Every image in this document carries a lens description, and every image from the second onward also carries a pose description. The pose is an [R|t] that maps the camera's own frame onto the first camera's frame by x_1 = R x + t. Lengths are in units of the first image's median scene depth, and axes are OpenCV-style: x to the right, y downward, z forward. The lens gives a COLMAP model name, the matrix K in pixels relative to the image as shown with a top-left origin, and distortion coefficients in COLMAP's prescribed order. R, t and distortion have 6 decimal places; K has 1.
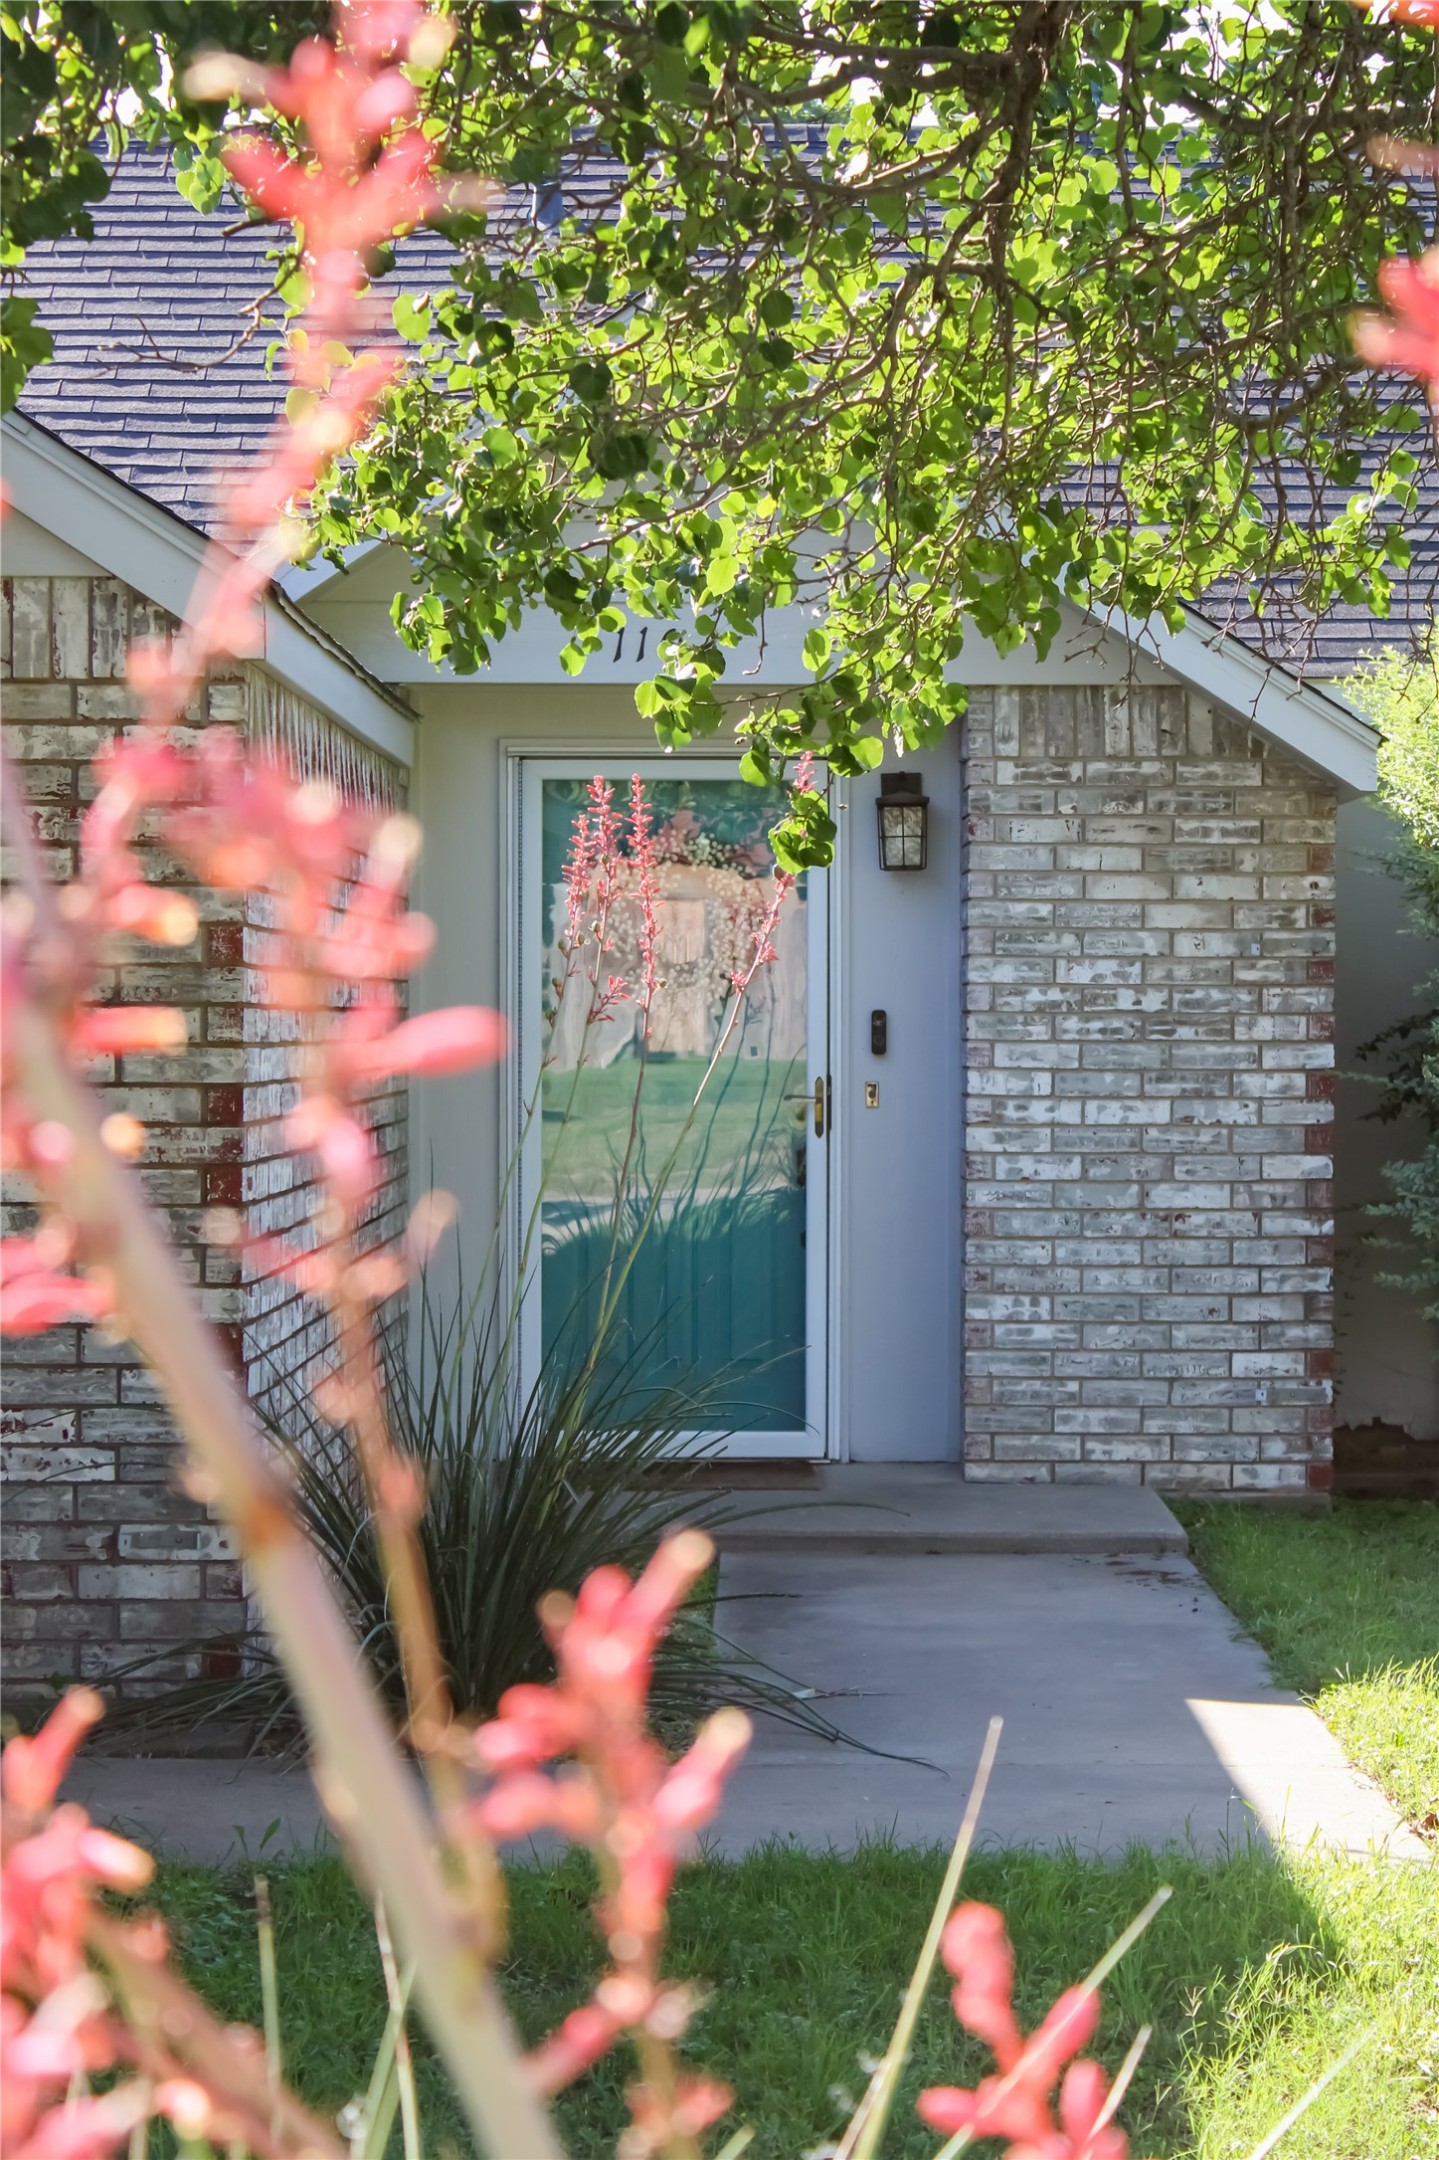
lens RADIAL K [[5048.7, 0, 718.9], [0, 5048.7, 1073.2], [0, 0, 1]] dist [0.042445, 0.000000]
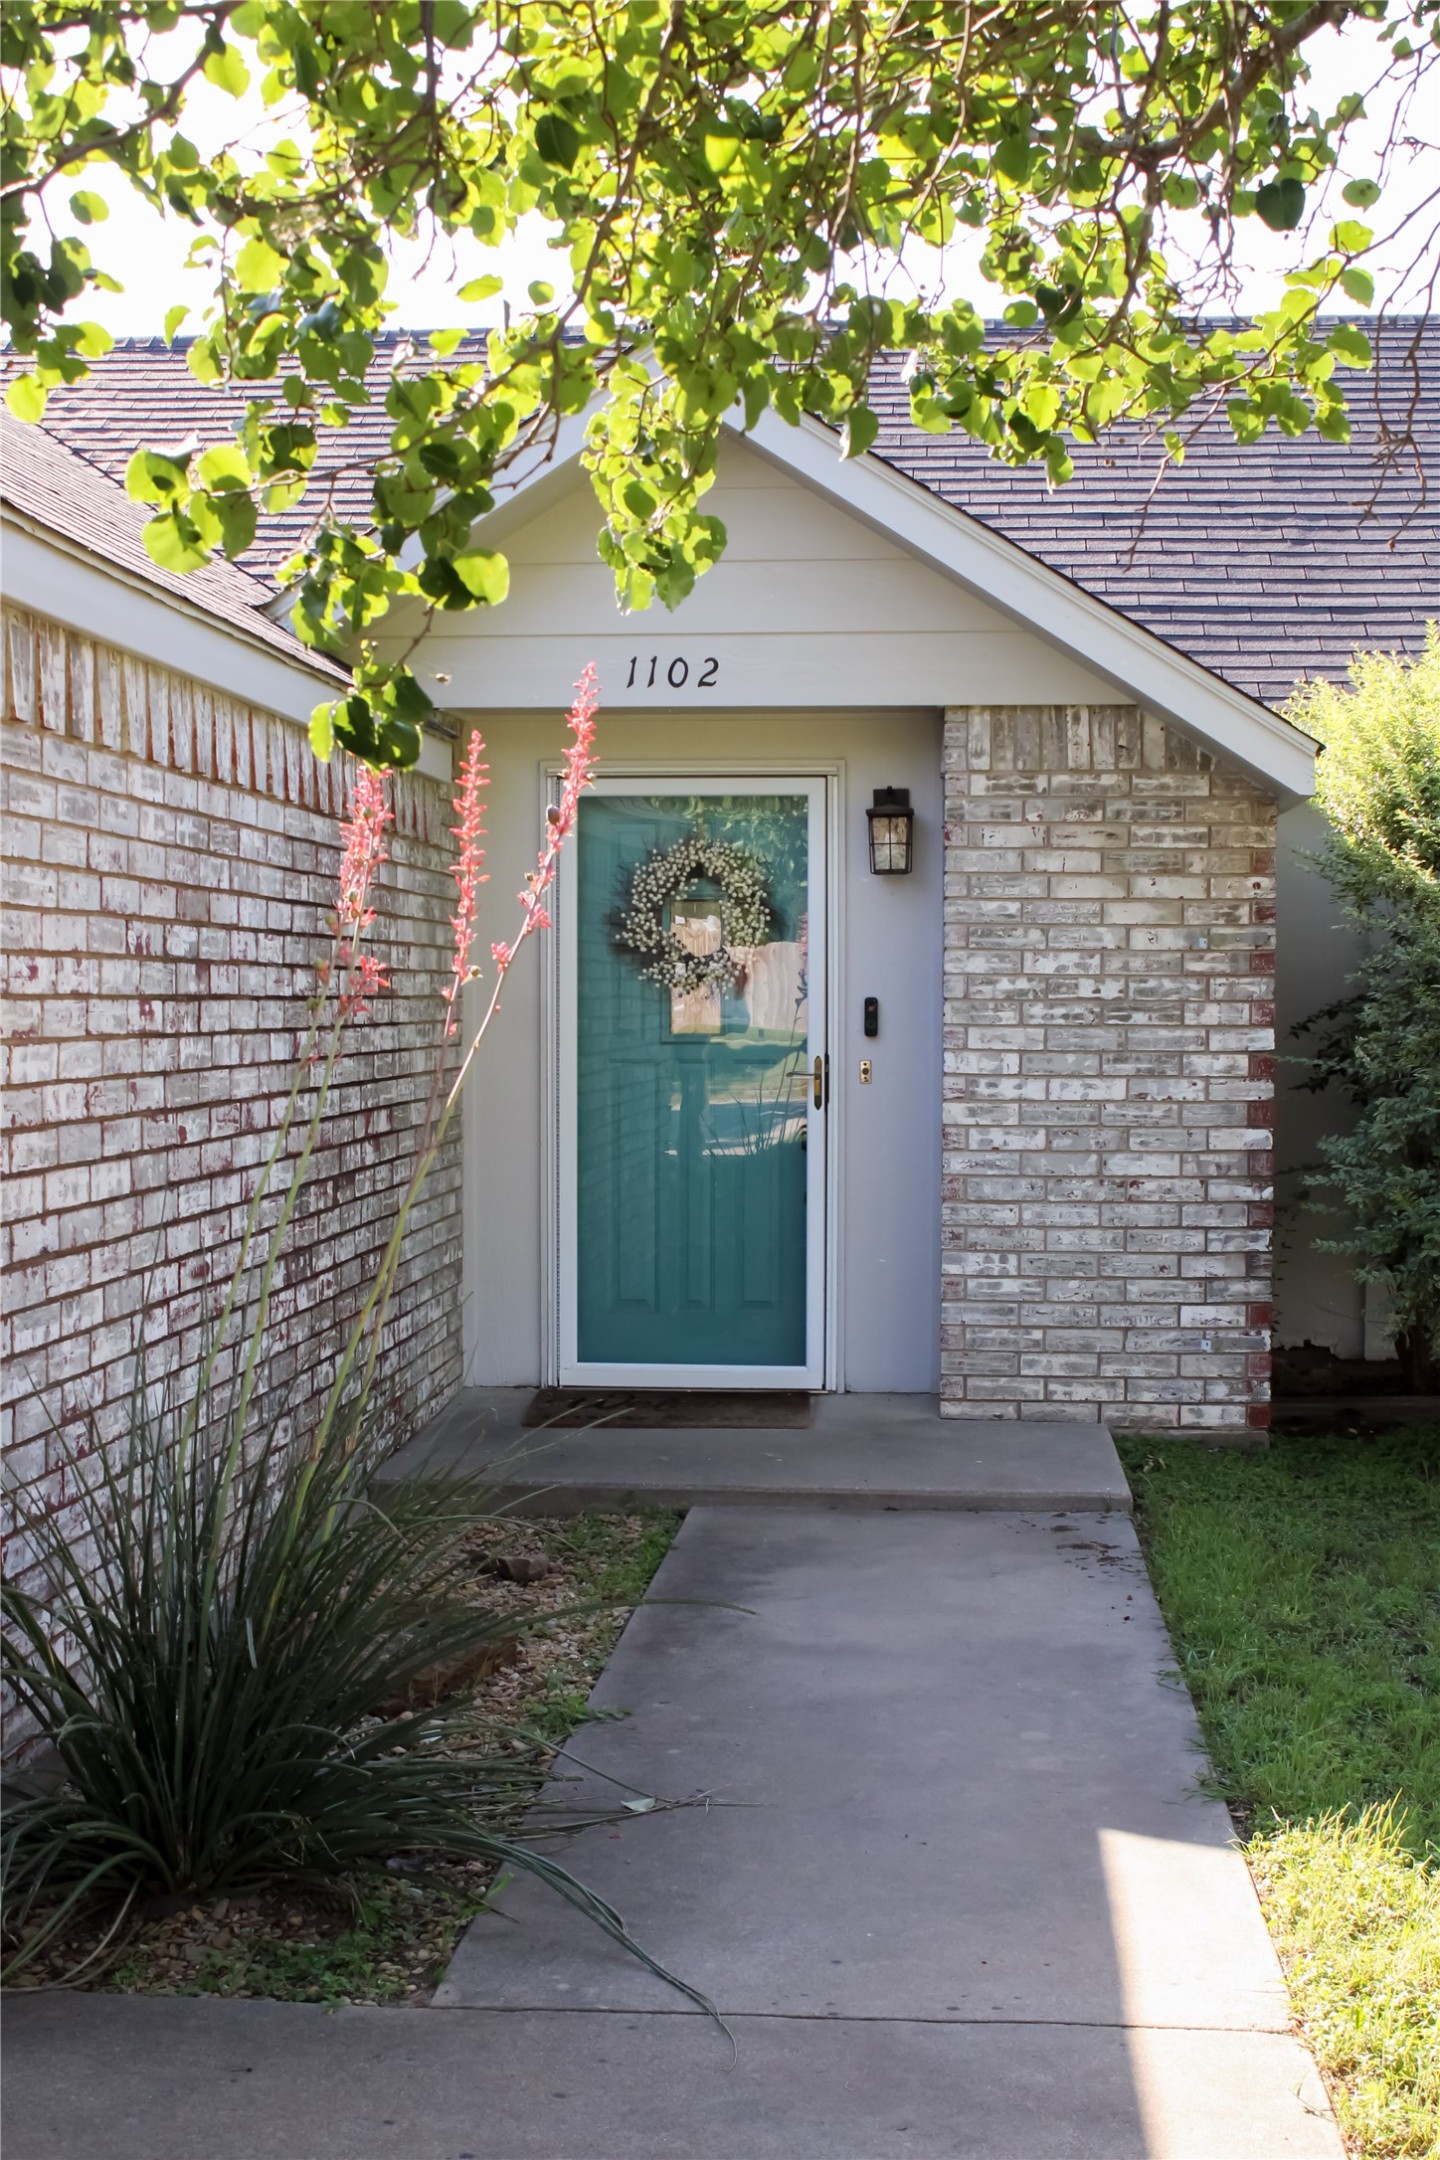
lens RADIAL K [[2751.5, 0, 722.0], [0, 2751.5, 1091.3], [0, 0, 1]] dist [-0.080897, 0.000000]
pose [[0.997080, 0.002463, -0.076321, 0.046775], [-0.000692, 0.999730, 0.023218, -0.005874], [0.076358, -0.023097, 0.996813, 0.389723]]
